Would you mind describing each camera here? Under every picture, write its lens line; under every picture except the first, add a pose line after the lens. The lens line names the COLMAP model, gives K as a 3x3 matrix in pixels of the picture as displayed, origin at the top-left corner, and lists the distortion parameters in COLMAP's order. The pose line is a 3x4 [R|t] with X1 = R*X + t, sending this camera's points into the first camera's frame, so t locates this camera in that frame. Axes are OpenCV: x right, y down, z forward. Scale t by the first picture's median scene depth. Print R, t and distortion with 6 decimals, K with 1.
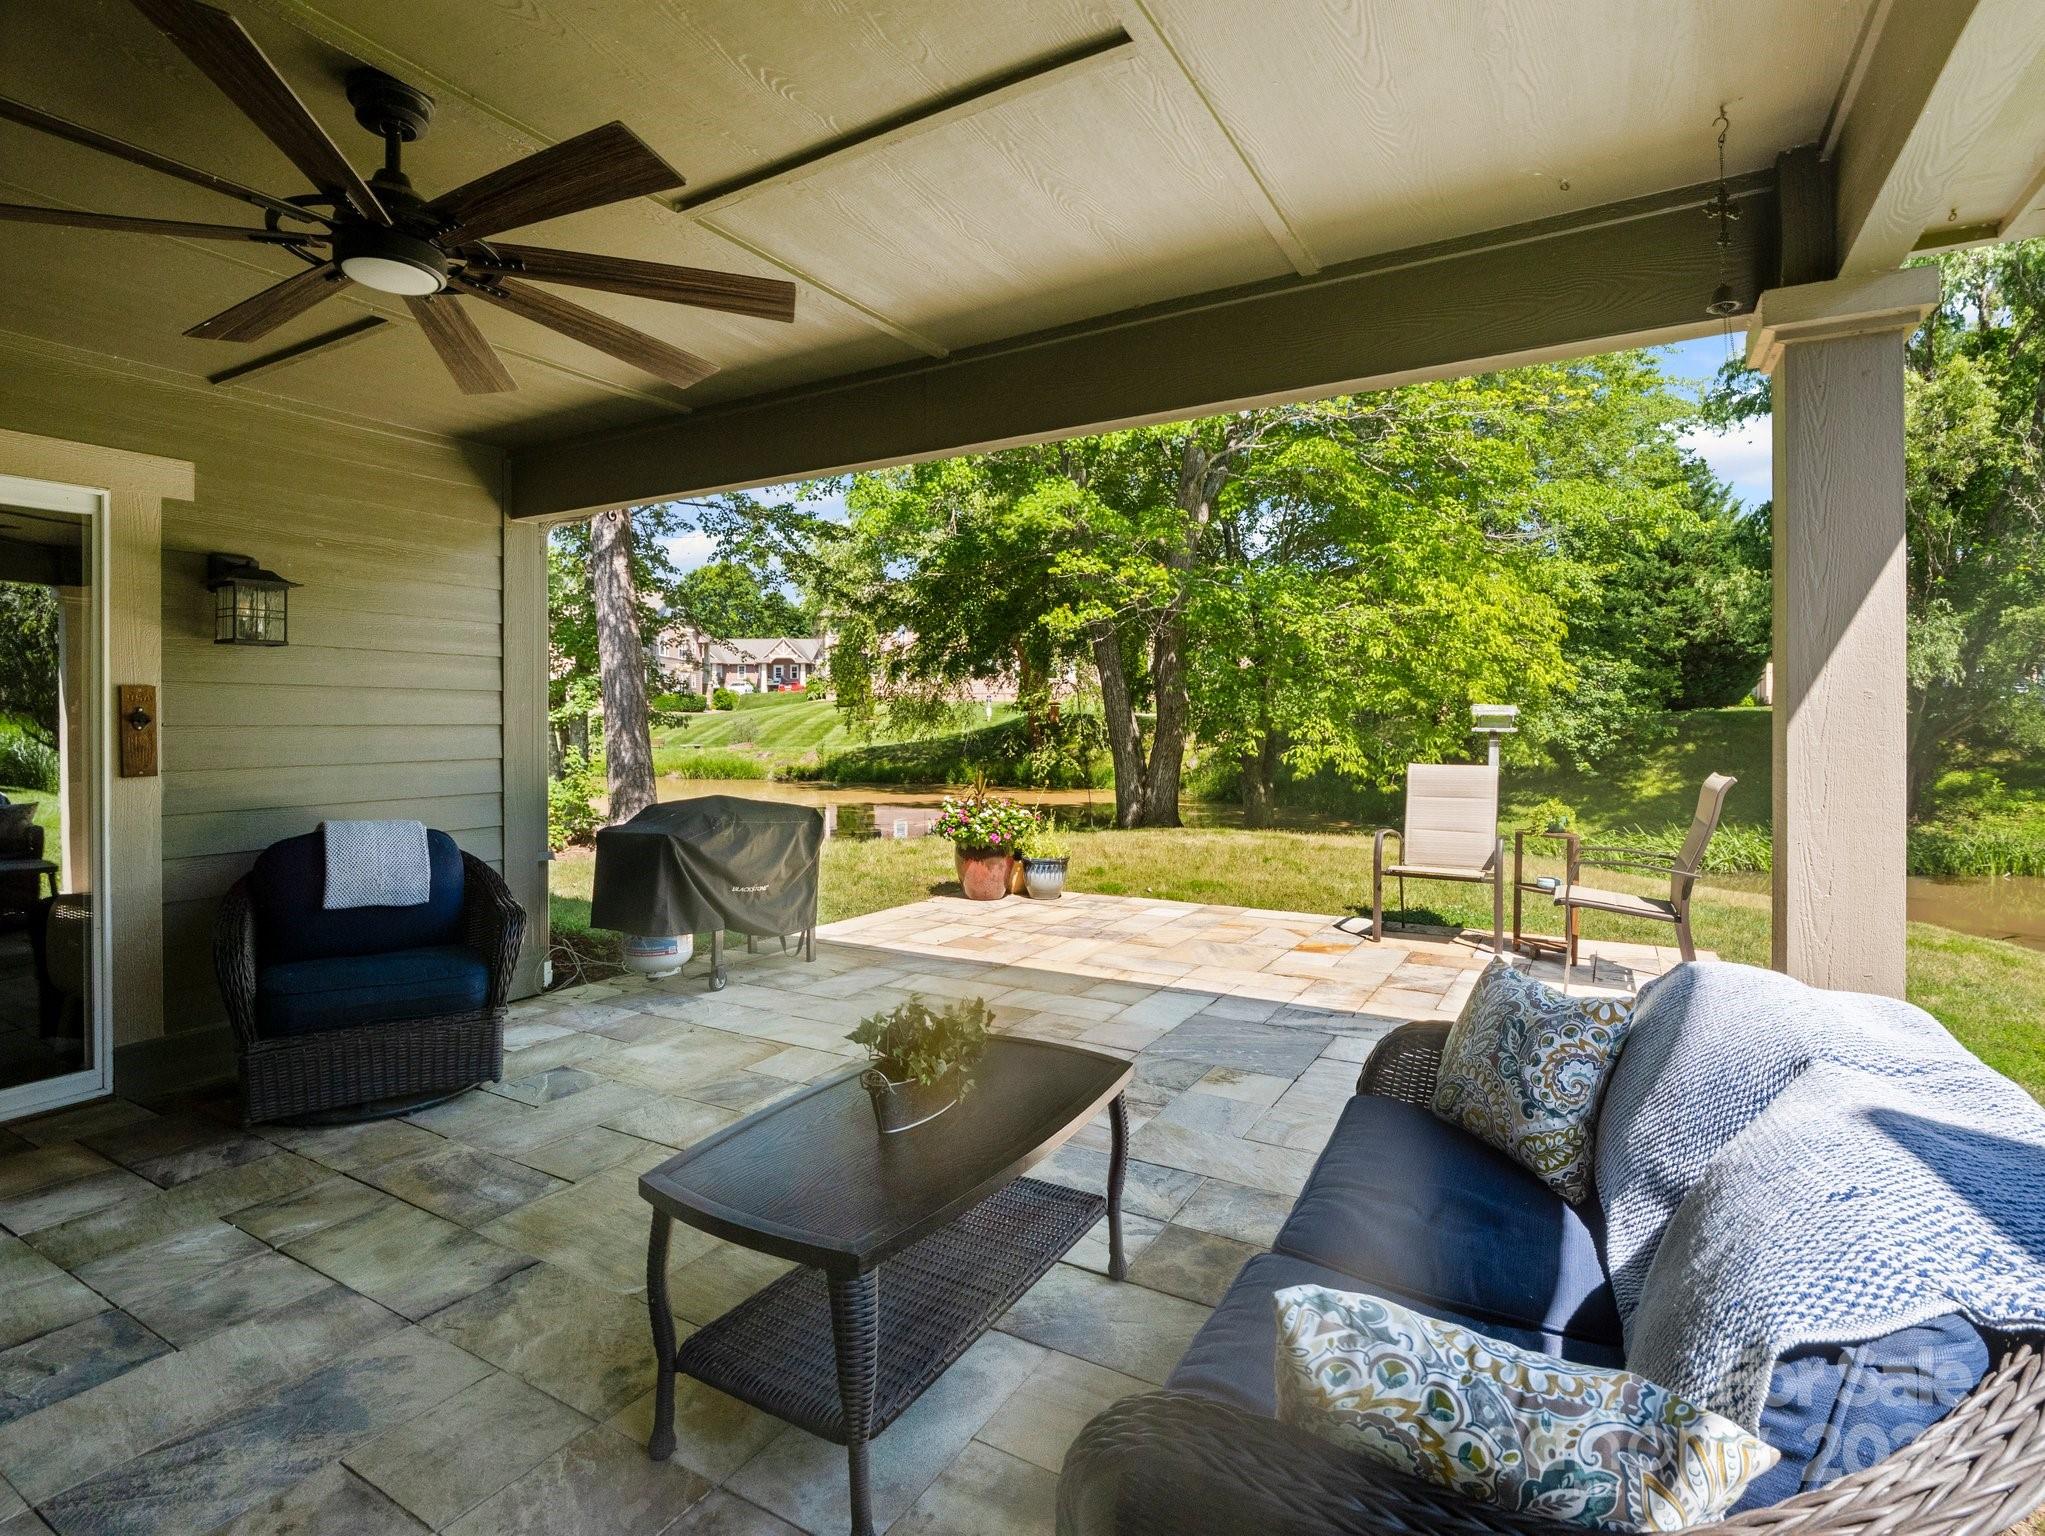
lens RADIAL K [[995.3, 0, 1025.9], [0, 995.3, 745.7], [0, 0, 1]] dist [-0.009966, -0.000458]
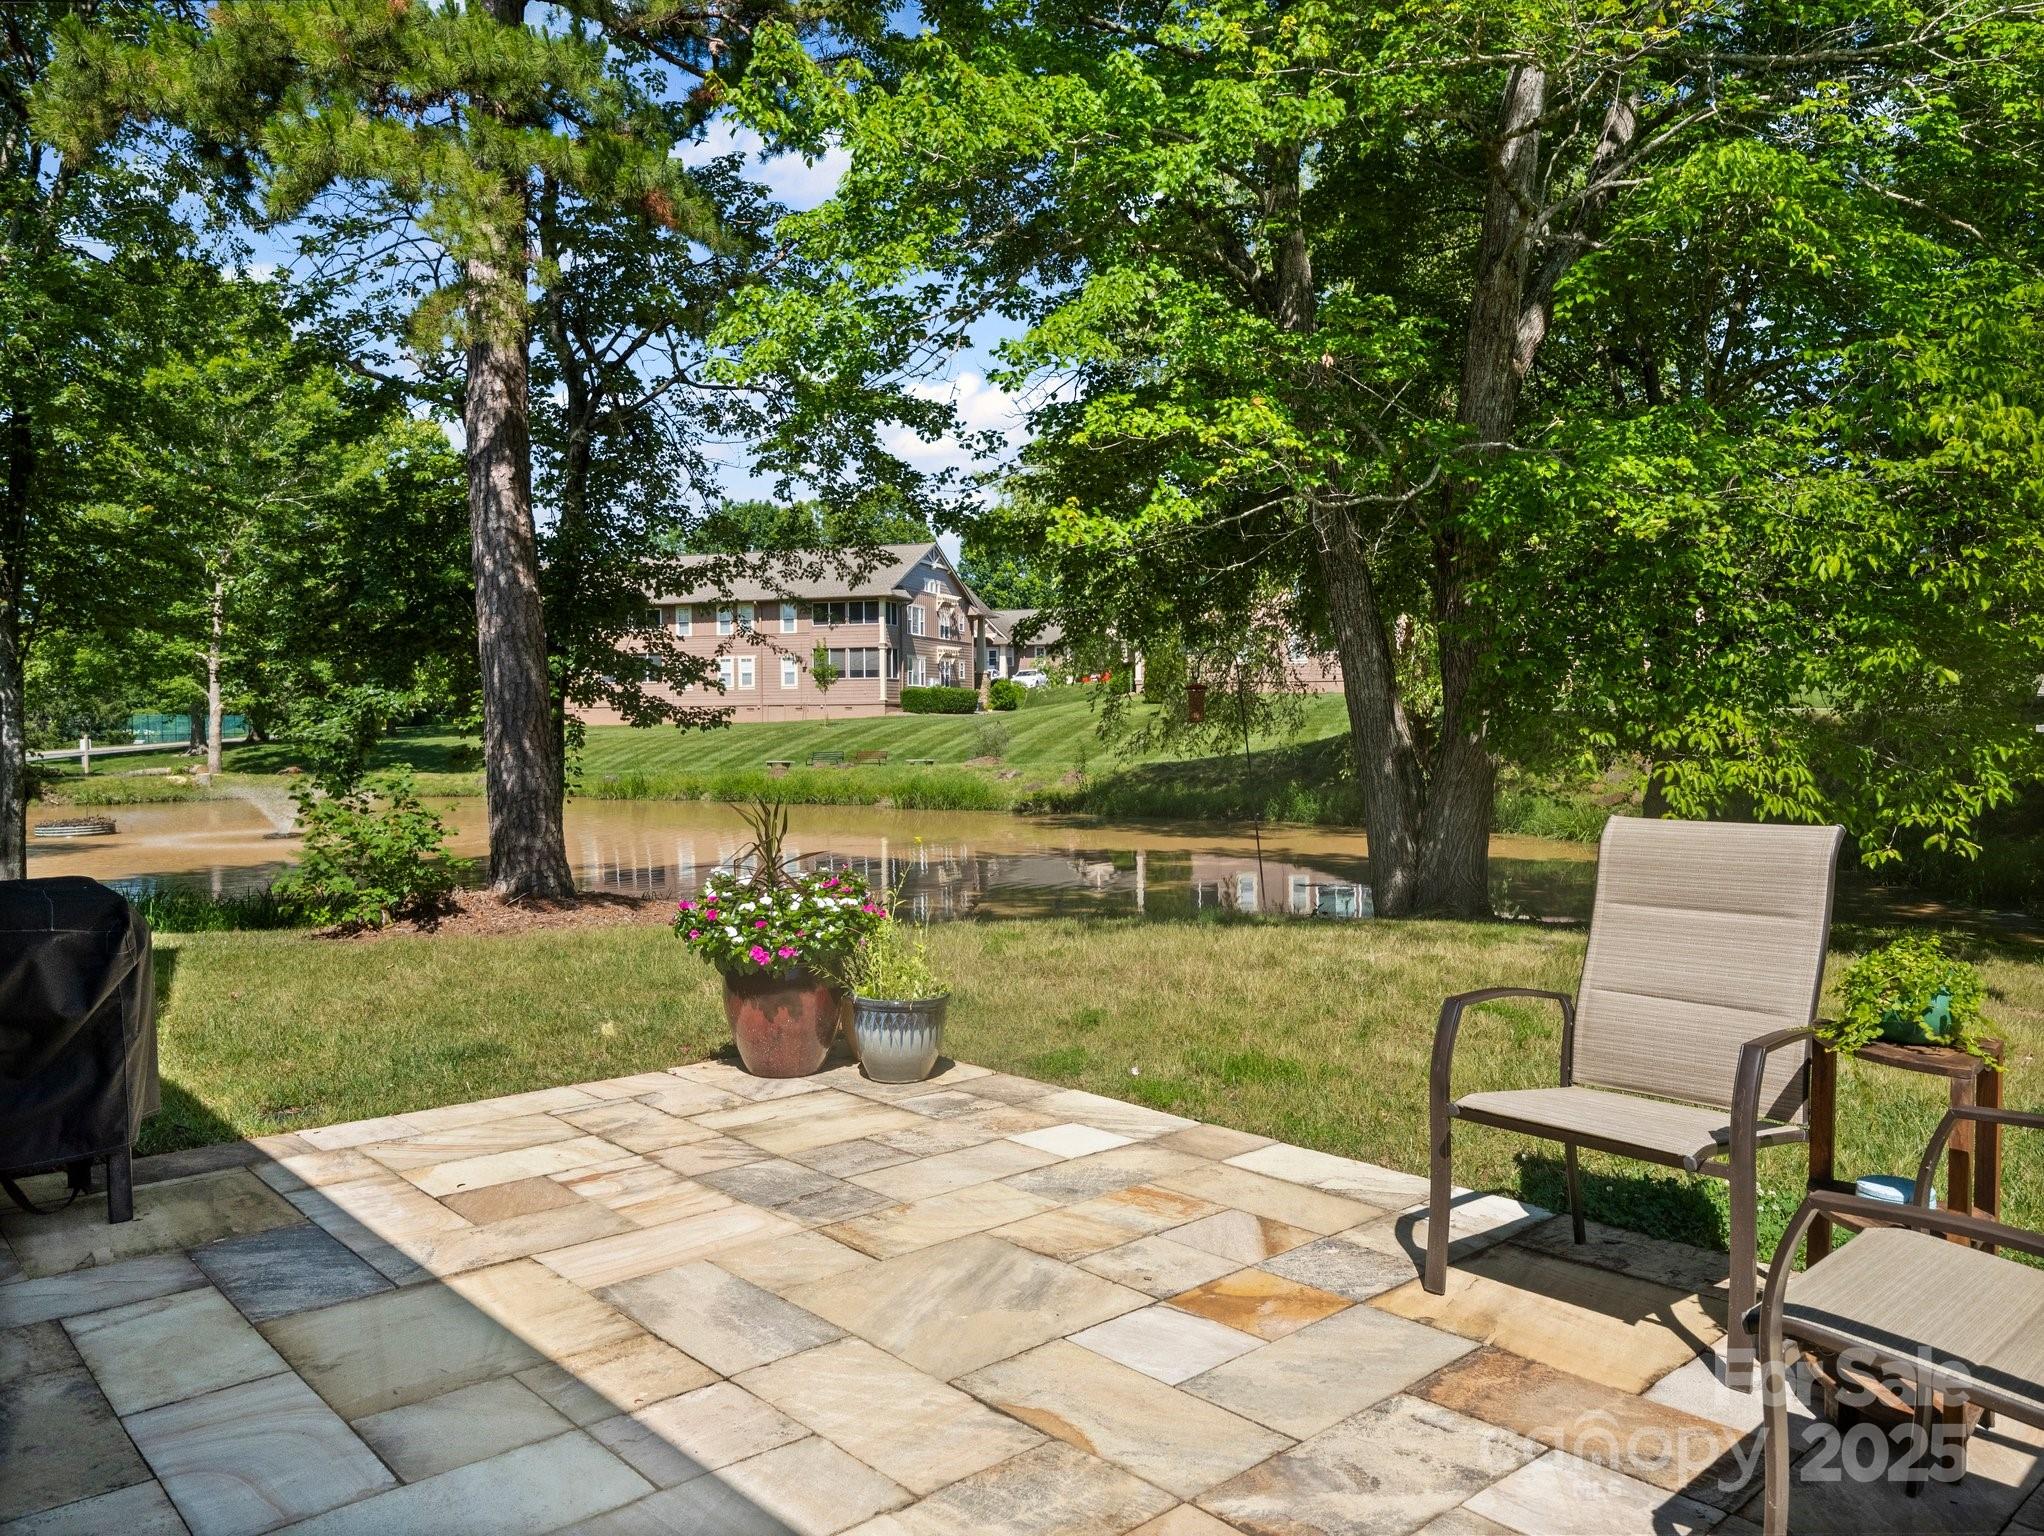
lens RADIAL K [[1451.6, 0, 1020.0], [0, 1451.6, 768.3], [0, 0, 1]] dist [-0.011335, 0.002131]
pose [[0.951147, 0.002549, -0.308728, 0.192081], [-0.000995, 0.999986, 0.005191, -0.001694], [0.308737, -0.004631, 0.951136, 0.223194]]
